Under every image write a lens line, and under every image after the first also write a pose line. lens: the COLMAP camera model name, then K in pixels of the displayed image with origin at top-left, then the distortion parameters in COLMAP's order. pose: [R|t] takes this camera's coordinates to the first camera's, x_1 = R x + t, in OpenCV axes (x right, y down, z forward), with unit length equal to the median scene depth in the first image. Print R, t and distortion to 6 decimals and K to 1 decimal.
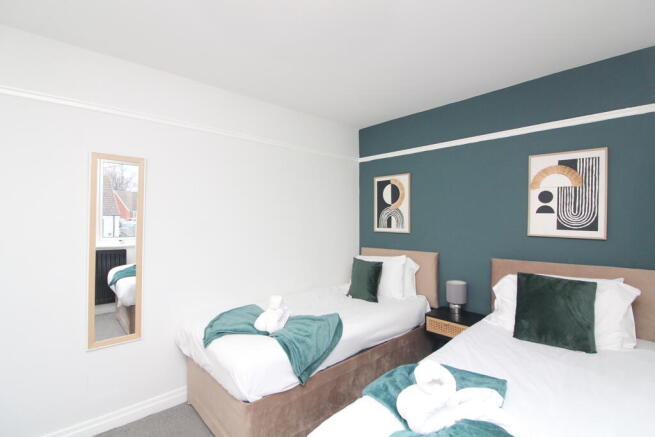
lens RADIAL K [[308.3, 0, 327.5], [0, 308.3, 218.5], [0, 0, 1]] dist [-0.001640, -0.000176]
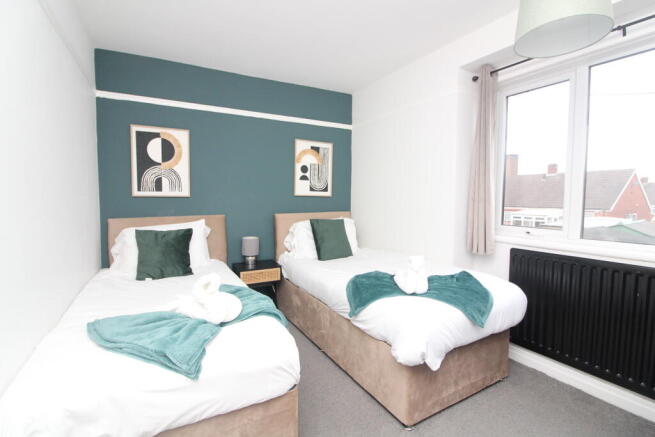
lens RADIAL K [[308.3, 0, 327.5], [0, 308.3, 218.5], [0, 0, 1]] dist [-0.001640, -0.000176]
pose [[0.258909, -0.065753, 0.963661, -0.556660], [-0.006641, 0.997536, 0.069848, 0.048903], [-0.965879, -0.024484, 0.257835, 0.394801]]
